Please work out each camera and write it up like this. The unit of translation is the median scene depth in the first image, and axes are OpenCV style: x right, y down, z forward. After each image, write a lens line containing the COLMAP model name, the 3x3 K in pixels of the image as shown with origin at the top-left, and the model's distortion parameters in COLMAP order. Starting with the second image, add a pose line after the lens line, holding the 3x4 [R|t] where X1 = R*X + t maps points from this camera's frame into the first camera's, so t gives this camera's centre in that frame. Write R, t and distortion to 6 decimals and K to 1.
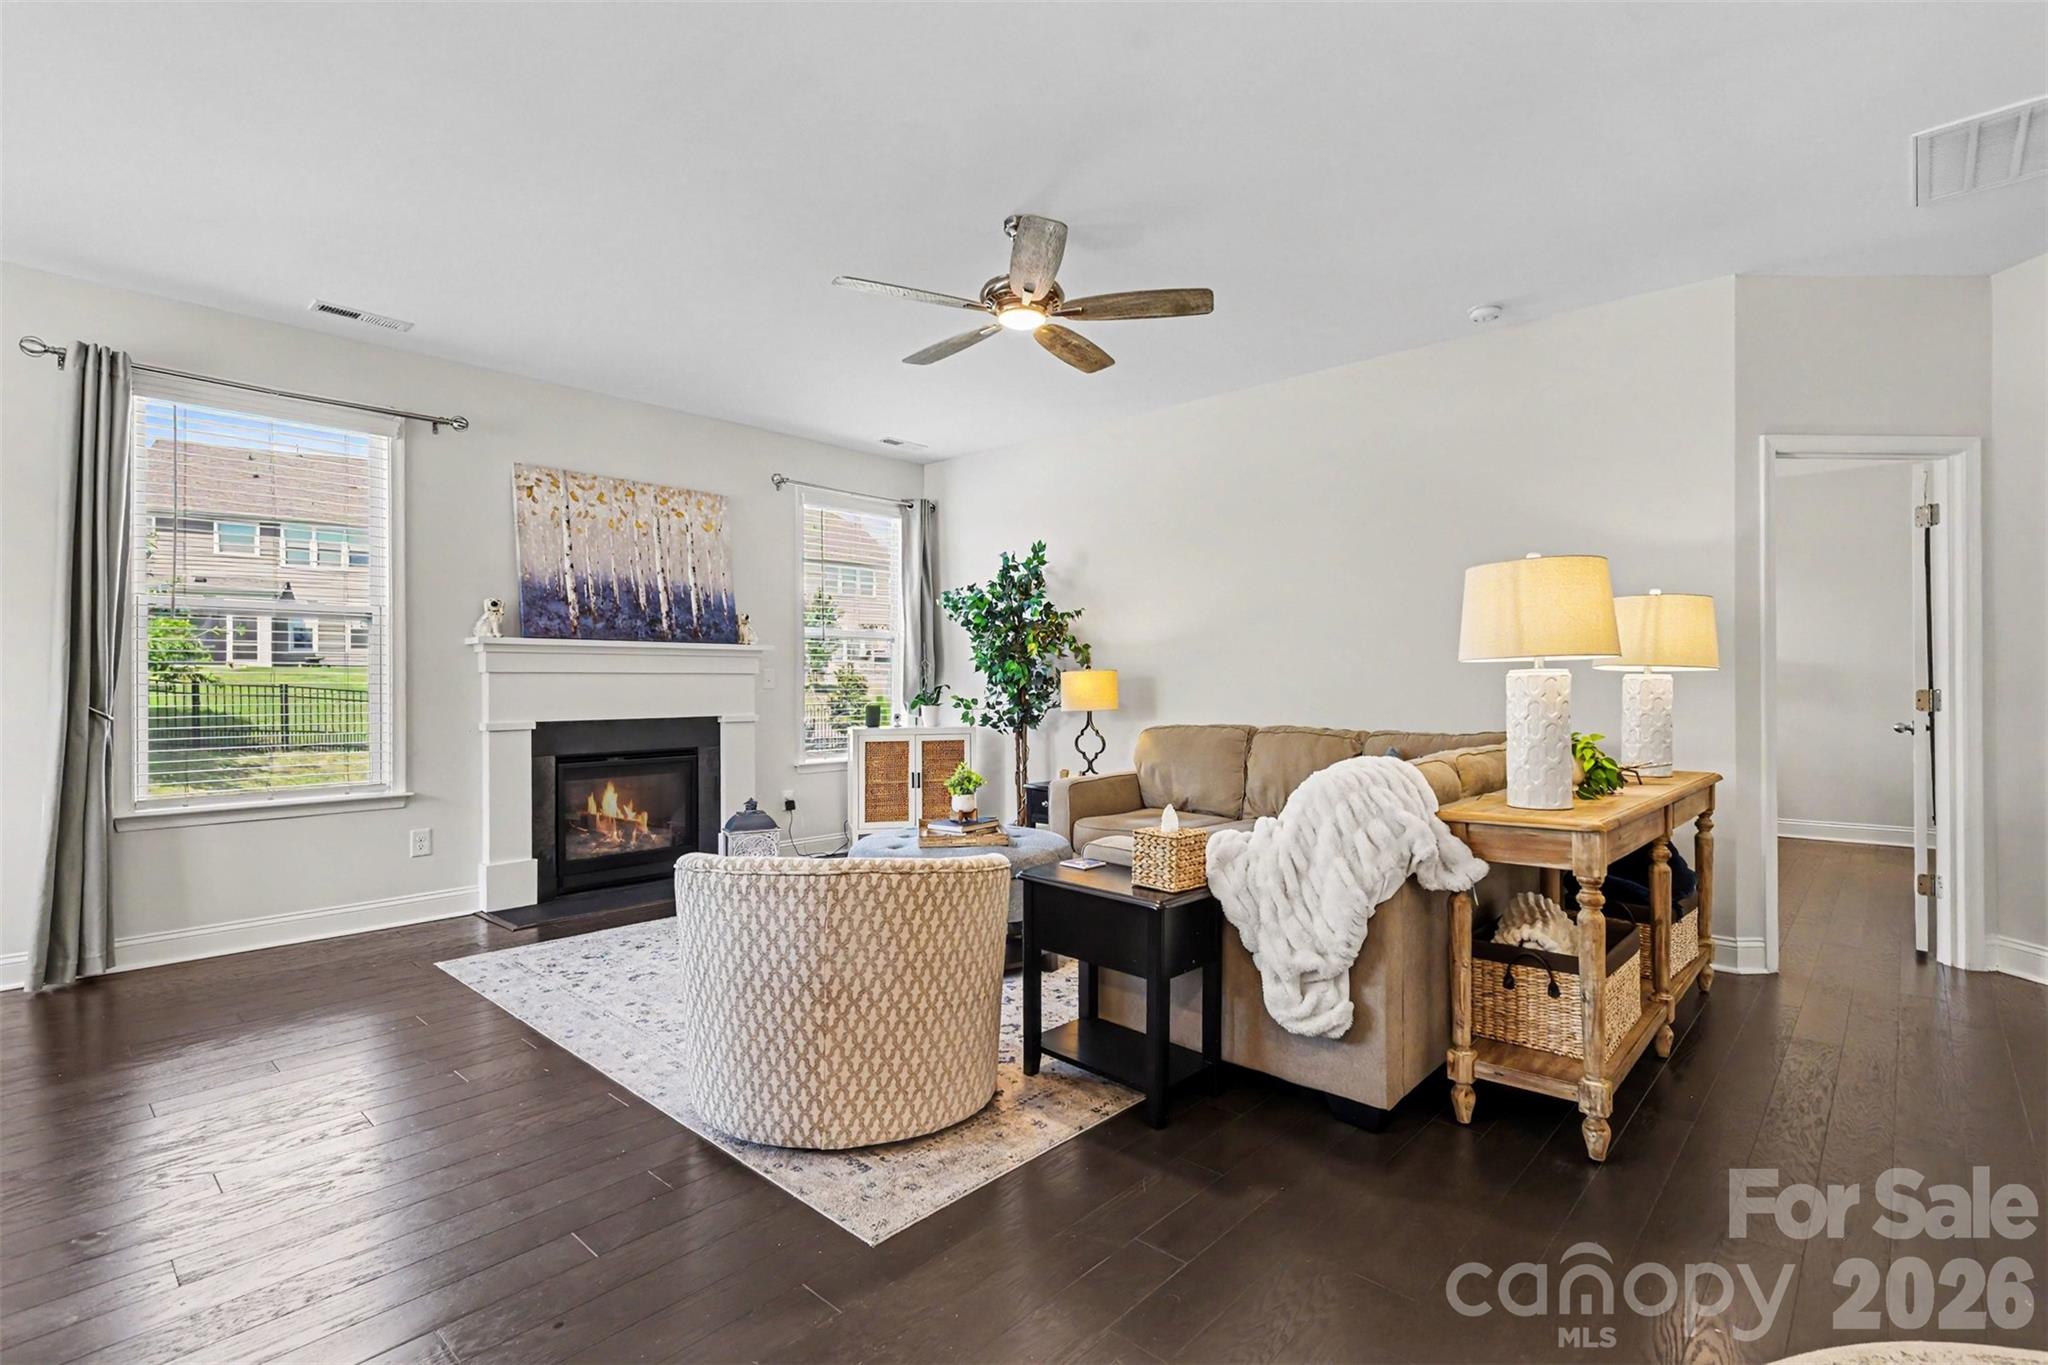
lens RADIAL K [[952.3, 0, 1034.7], [0, 952.3, 683.1], [0, 0, 1]] dist [0.001015, -0.000053]
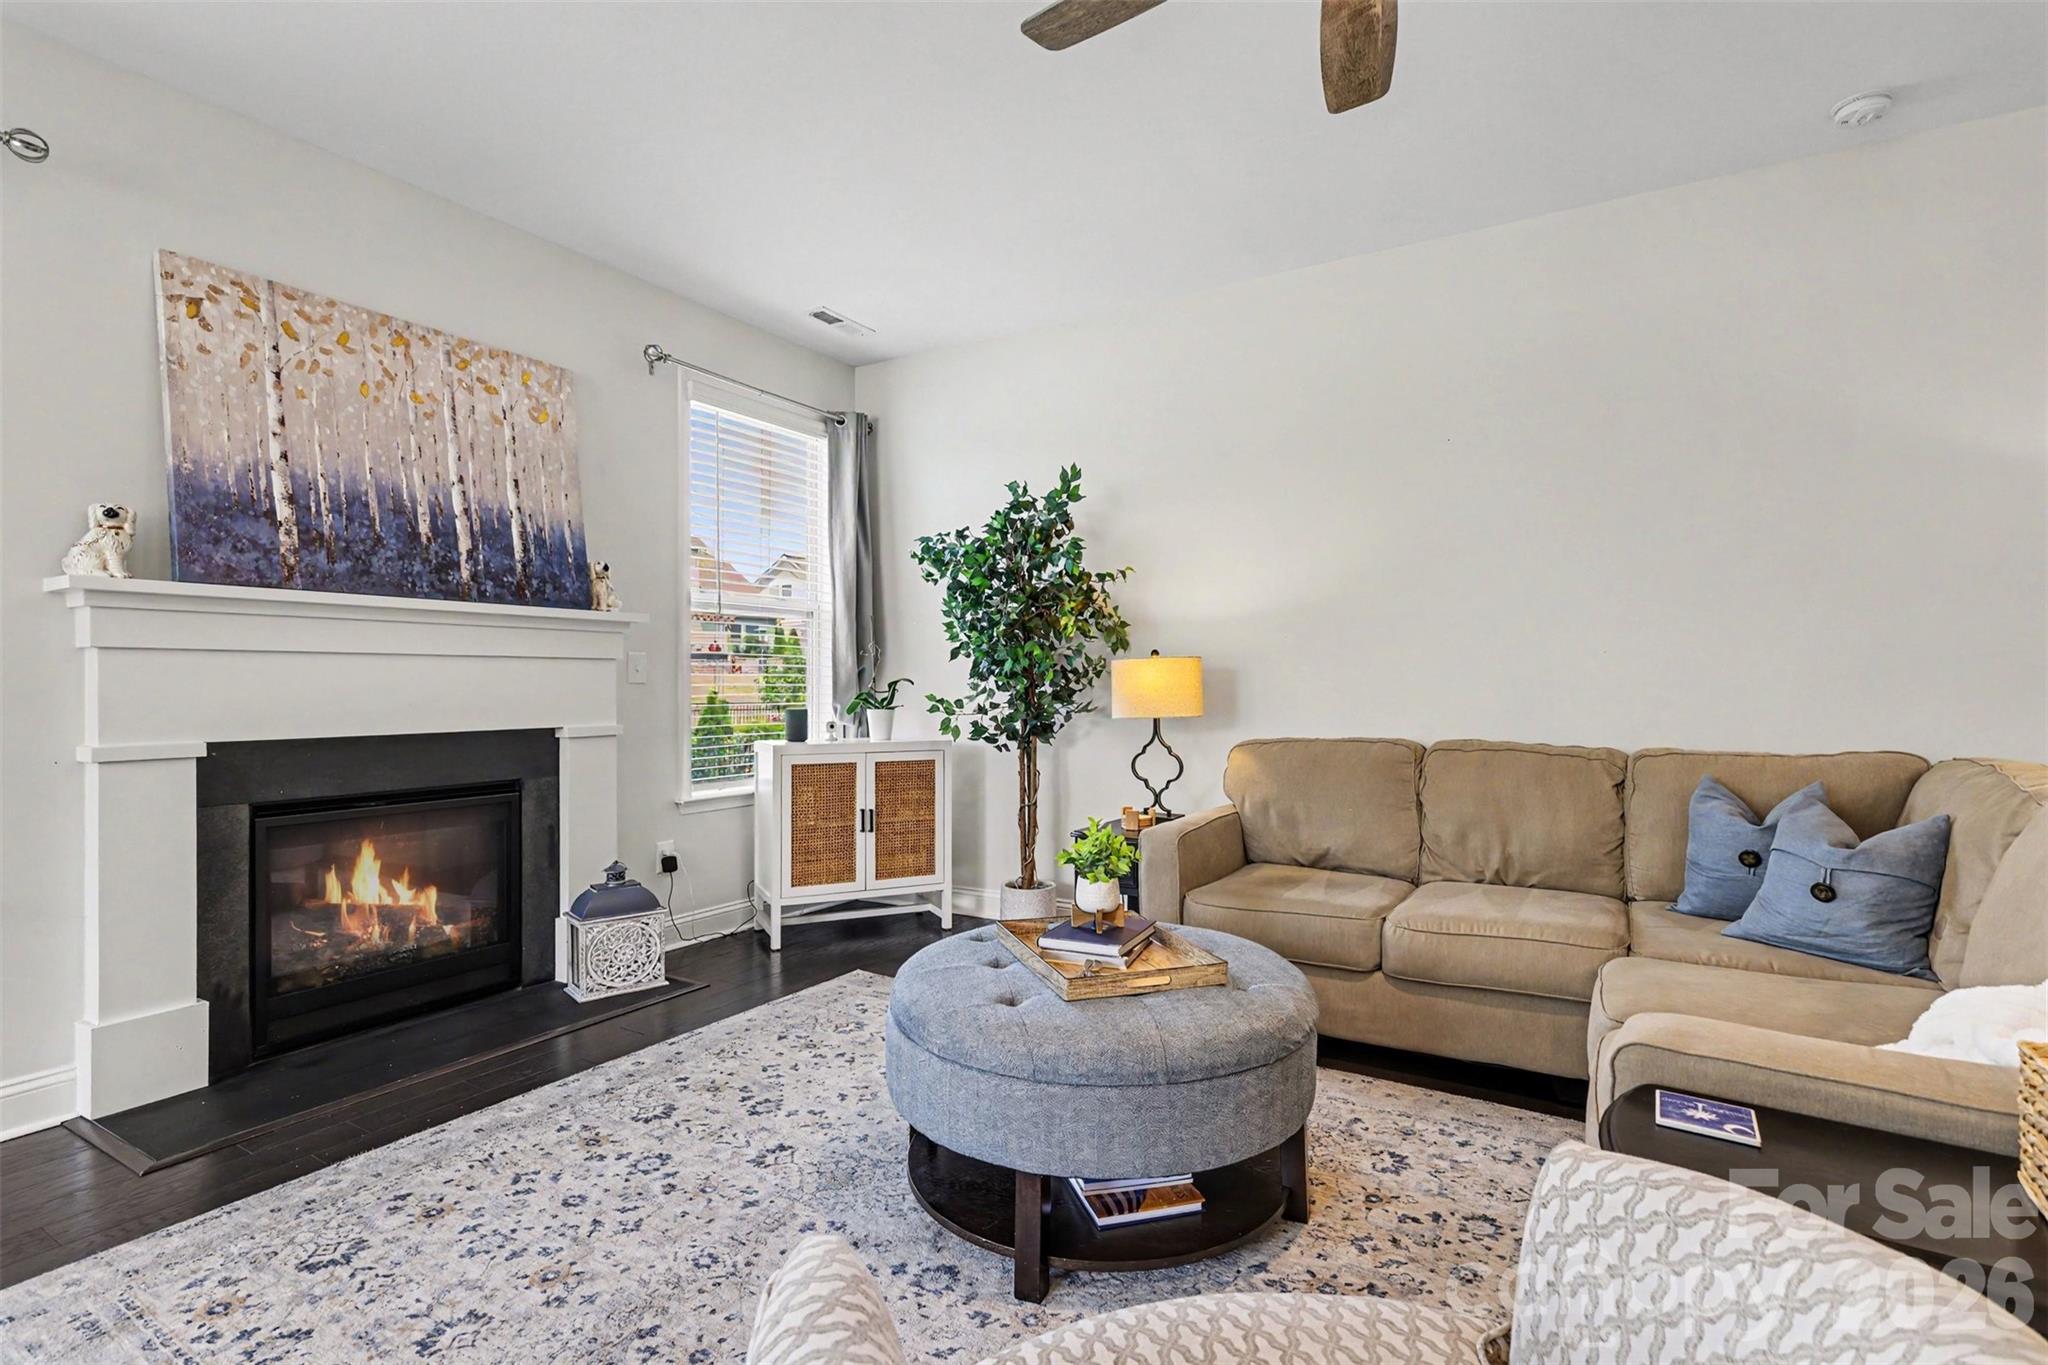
lens RADIAL K [[971.6, 0, 1031.7], [0, 971.6, 684.3], [0, 0, 1]] dist [0.000869, 0.000161]
pose [[0.981443, 0.003732, 0.191719, -0.172679], [-0.004059, 0.999991, 0.001312, 0.005592], [-0.191713, -0.002065, 0.981449, 0.372353]]
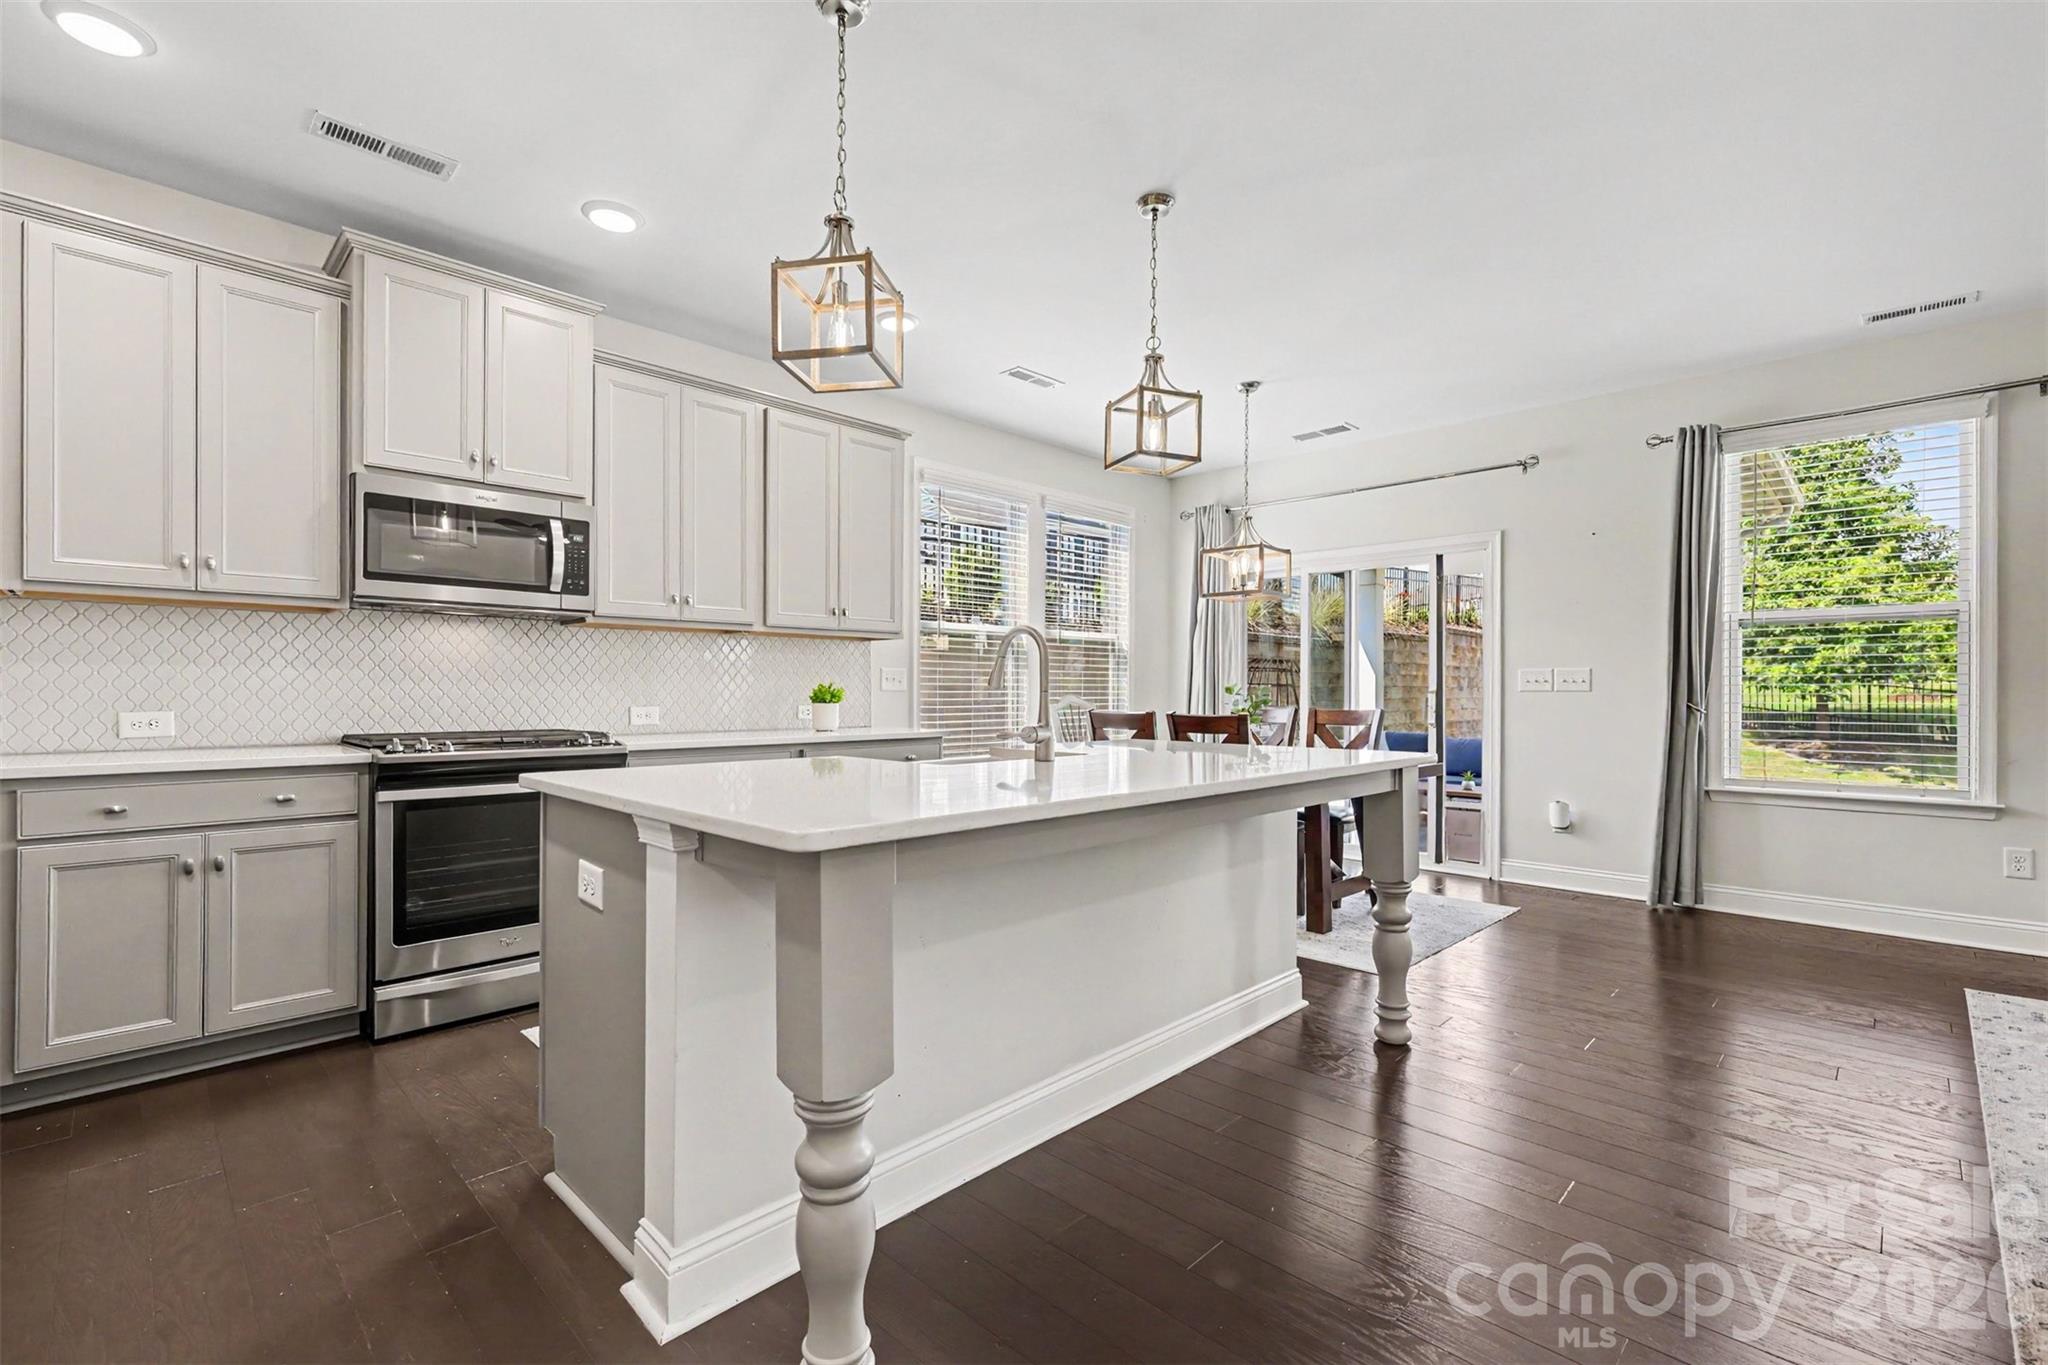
lens RADIAL K [[889.5, 0, 1028.0], [0, 889.5, 694.4], [0, 0, 1]] dist [0.000320, 0.000022]
pose [[-0.033734, 0.005225, -0.999417, 0.196731], [0.000408, 0.999986, 0.005214, 0.005106], [0.999431, -0.000232, -0.033736, 0.095788]]
